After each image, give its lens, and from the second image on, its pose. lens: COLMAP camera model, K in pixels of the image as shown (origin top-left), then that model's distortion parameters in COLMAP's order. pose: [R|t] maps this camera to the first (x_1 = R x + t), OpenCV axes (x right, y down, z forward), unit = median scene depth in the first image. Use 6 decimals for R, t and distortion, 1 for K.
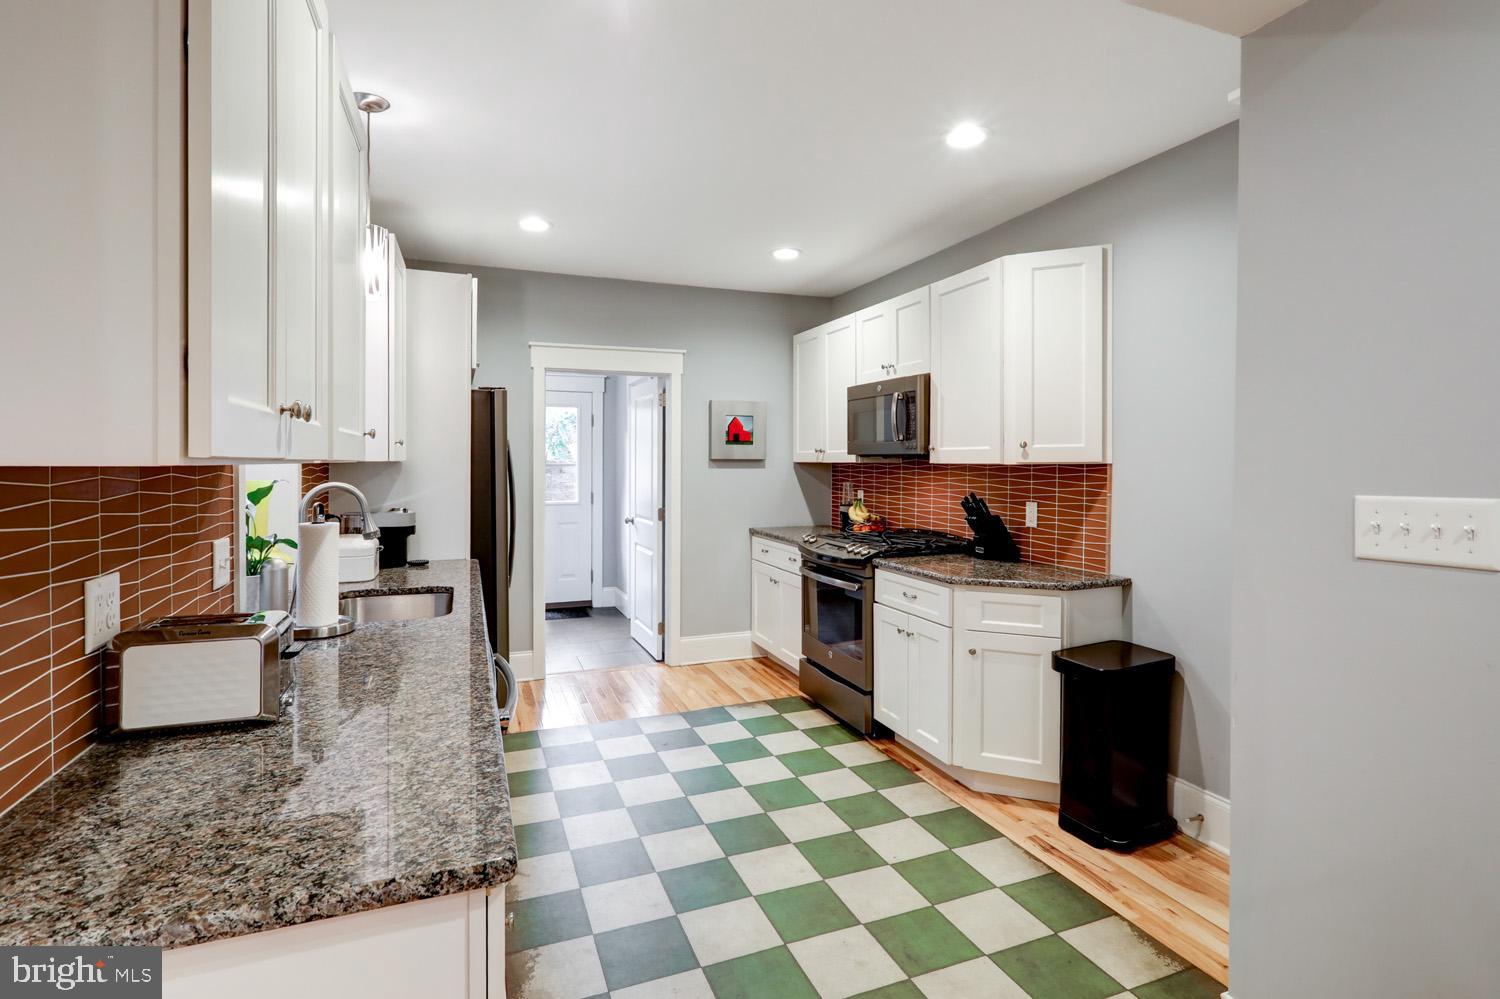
lens RADIAL K [[754.1, 0, 742.4], [0, 754.1, 474.7], [0, 0, 1]] dist [0.000178, 0.000696]
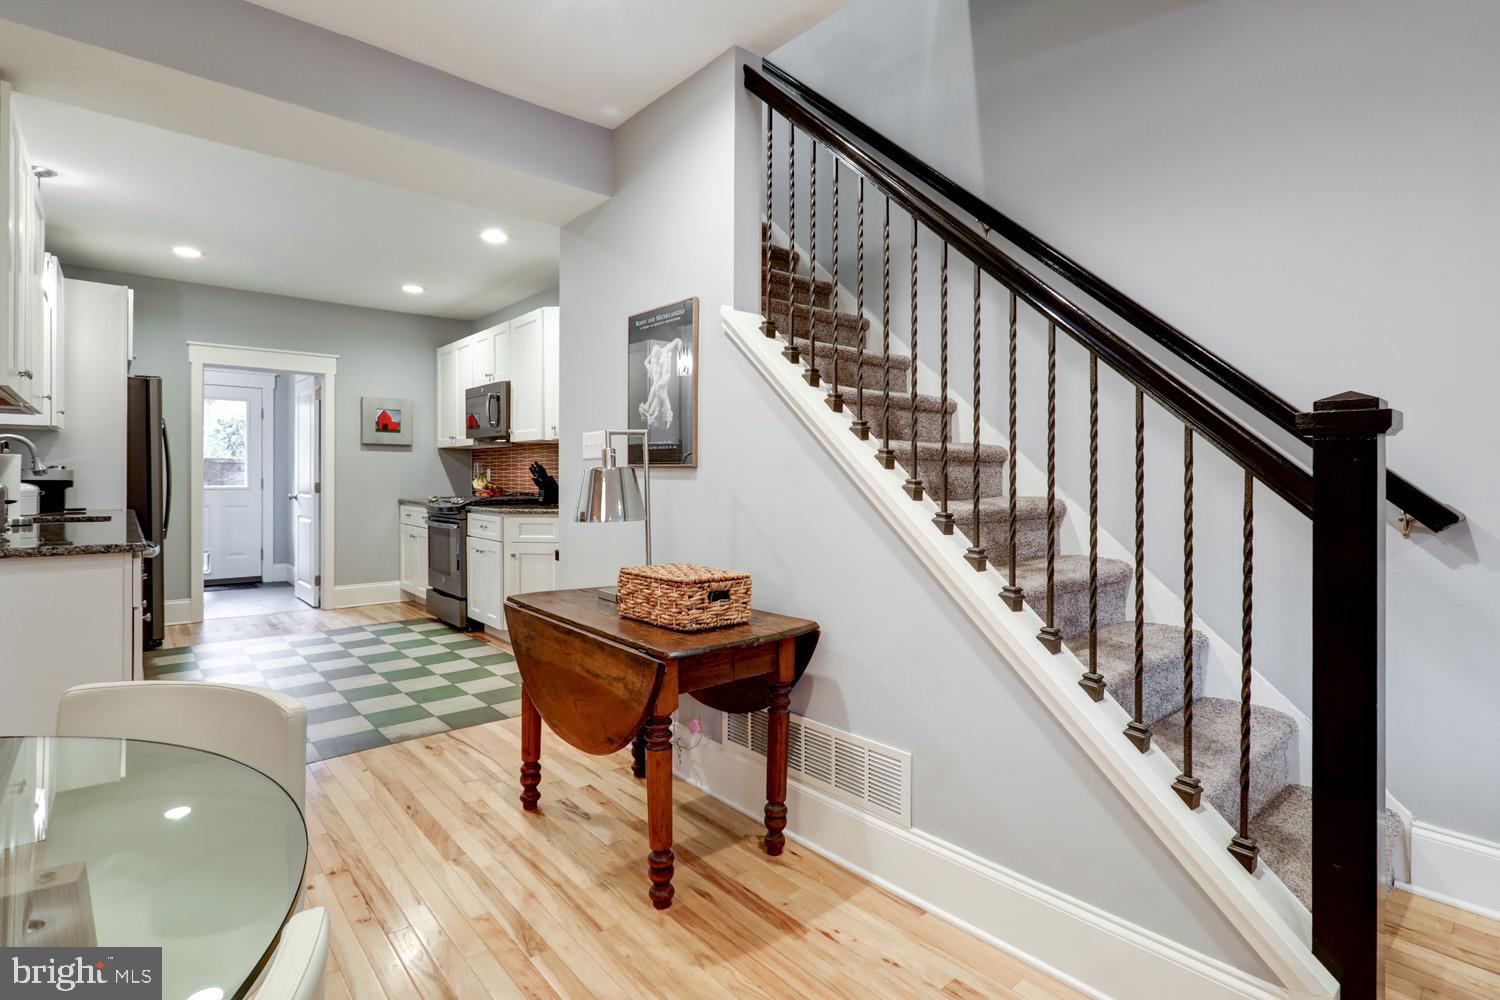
lens RADIAL K [[754.1, 0, 760.9], [0, 754.1, 483.6], [0, 0, 1]] dist [0.000178, 0.000696]
pose [[0.938646, -0.000813, 0.344882, 0.171034], [0.003880, 0.999959, -0.008202, 0.068614], [-0.344861, 0.009037, 0.938610, -0.469583]]
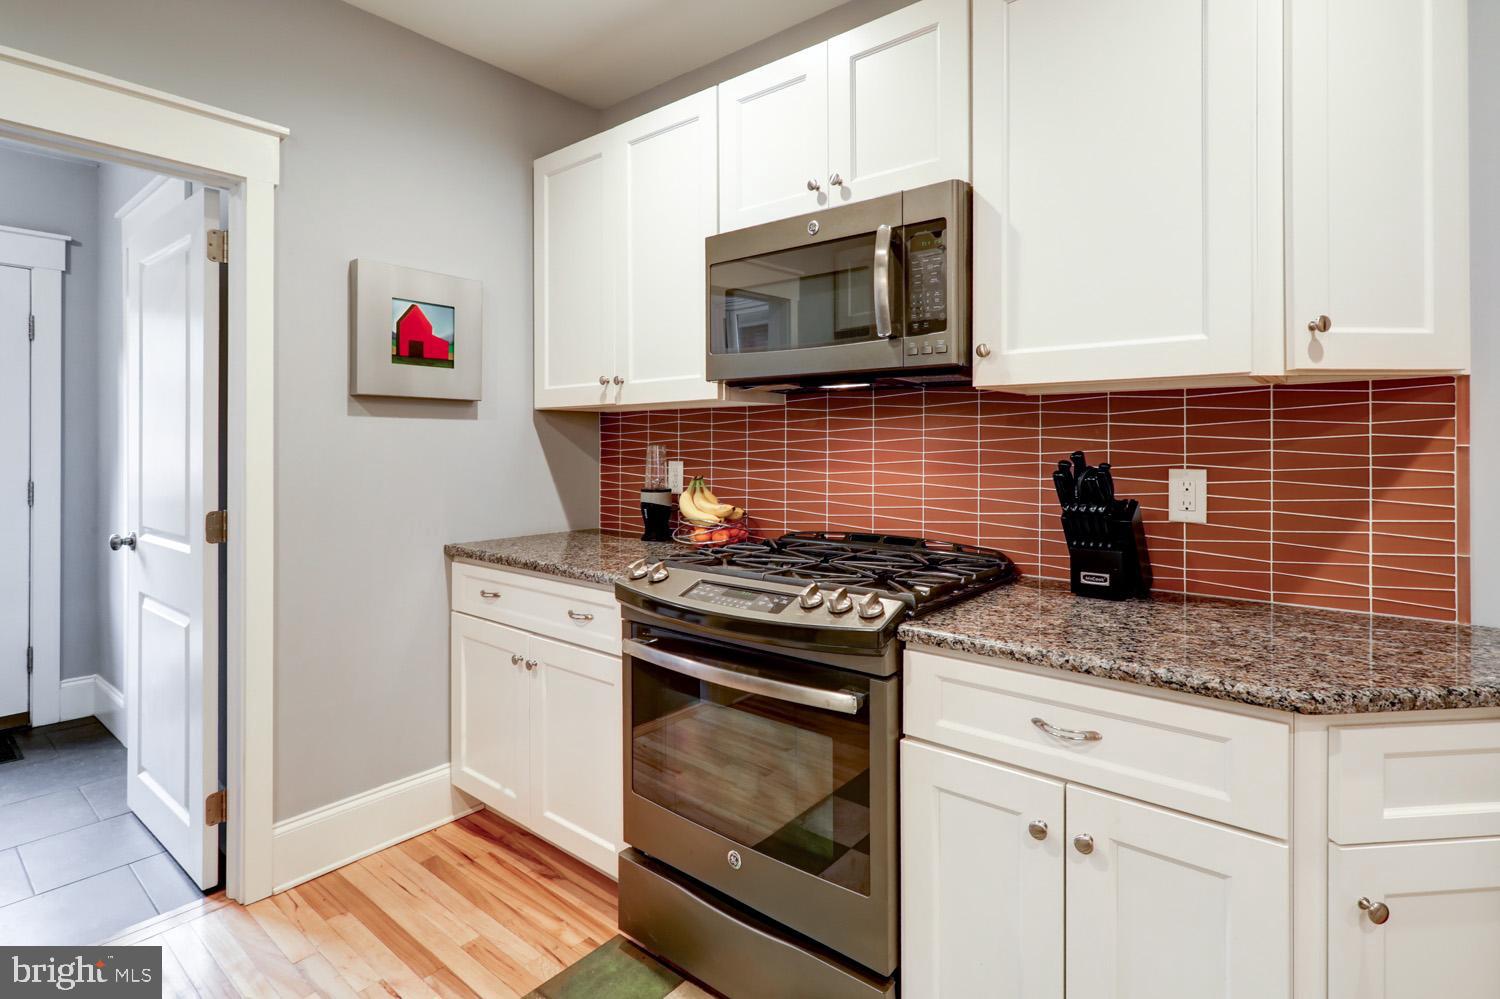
lens RADIAL K [[754.1, 0, 759.7], [0, 754.1, 449.5], [0, 0, 1]] dist [0.000178, 0.000696]
pose [[0.864832, -0.003658, 0.502049, -0.067516], [0.010184, 0.999896, -0.010258, 0.021002], [-0.501959, 0.013984, 0.864778, 0.584815]]
